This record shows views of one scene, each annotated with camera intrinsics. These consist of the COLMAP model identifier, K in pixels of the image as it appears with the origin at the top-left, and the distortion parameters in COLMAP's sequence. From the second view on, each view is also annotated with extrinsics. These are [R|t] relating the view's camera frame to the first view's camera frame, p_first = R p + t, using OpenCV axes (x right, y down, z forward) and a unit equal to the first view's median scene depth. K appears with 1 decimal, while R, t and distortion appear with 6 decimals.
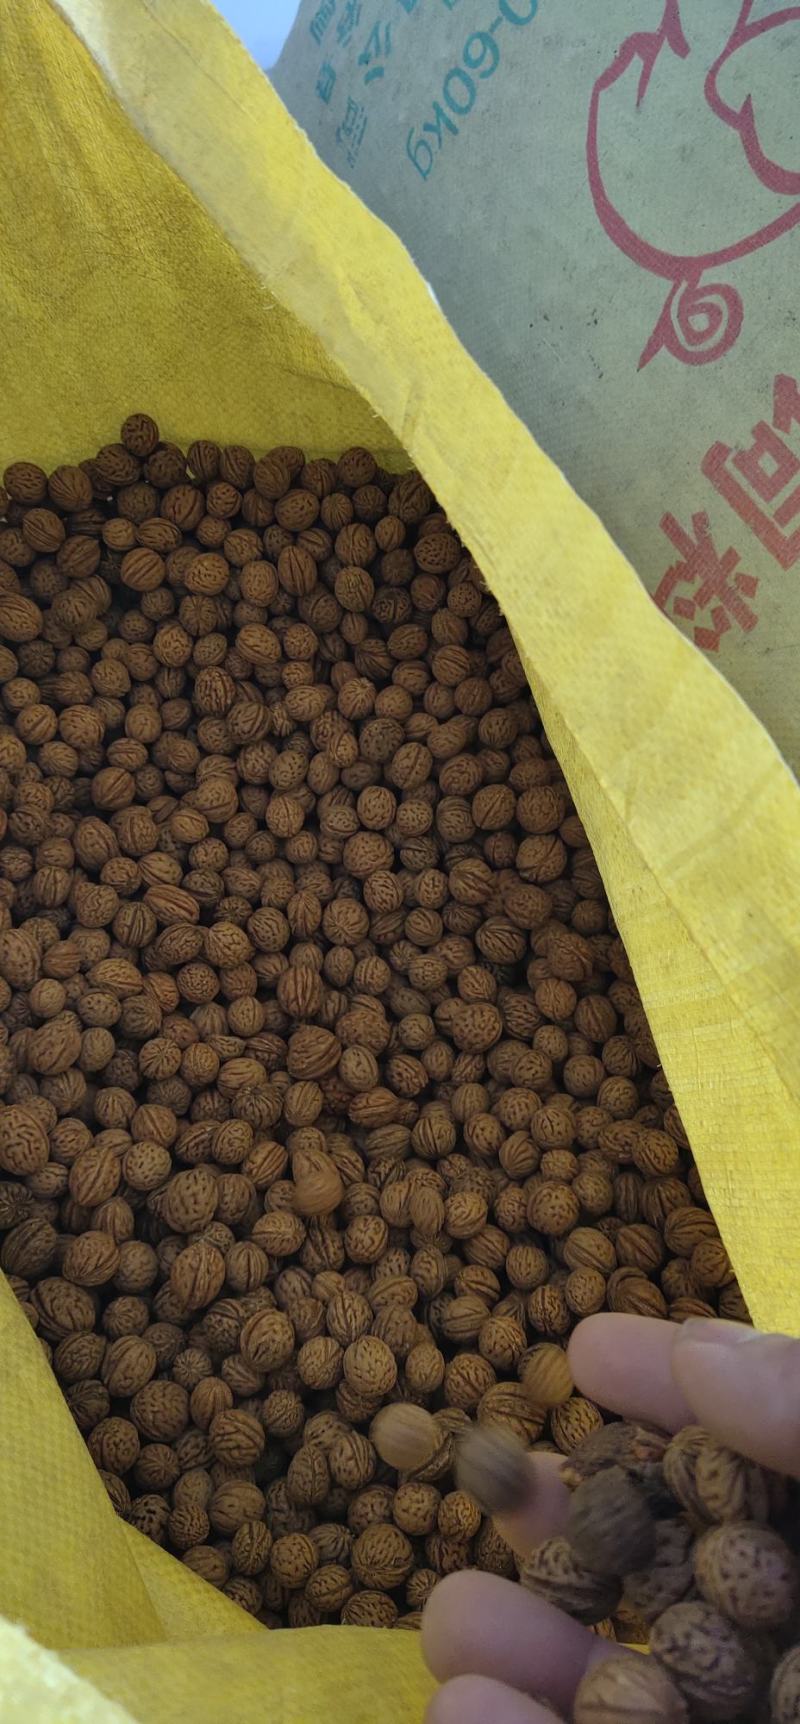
lens RADIAL K [[1325.6, 0, 396.2], [0, 1325.6, 884.3], [0, 0, 1]] dist [0.105207, -0.197422]
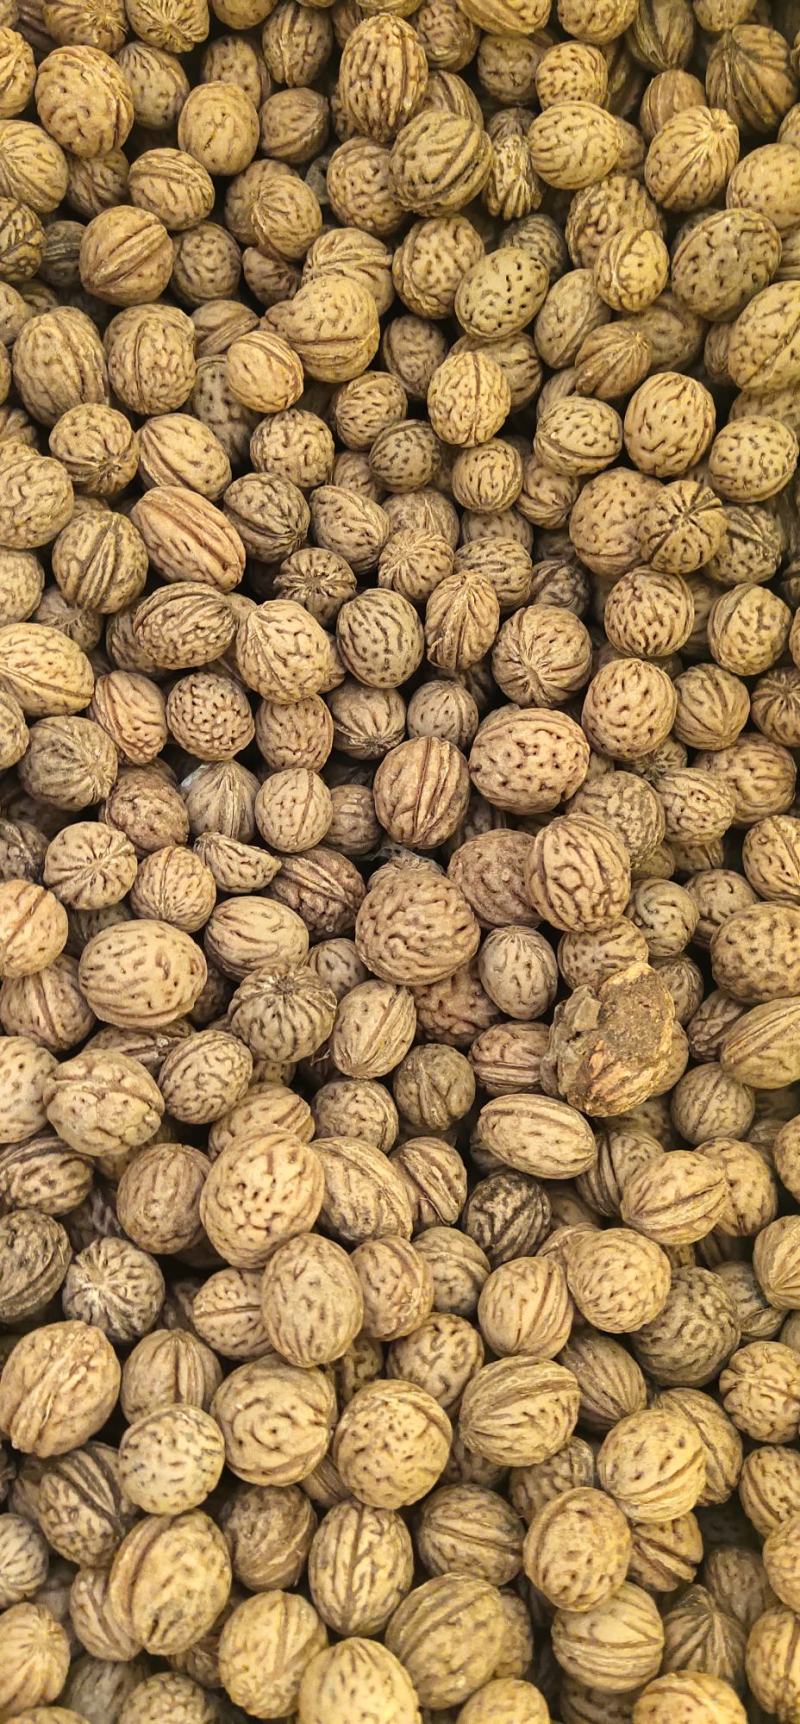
lens RADIAL K [[1325.6, 0, 396.2], [0, 1325.6, 884.3], [0, 0, 1]] dist [0.105207, -0.197422]
pose [[0.969076, 0.240316, -0.056040, -0.042799], [-0.220143, 0.944547, 0.243657, 0.000583], [0.111487, -0.223786, 0.968241, 0.519411]]
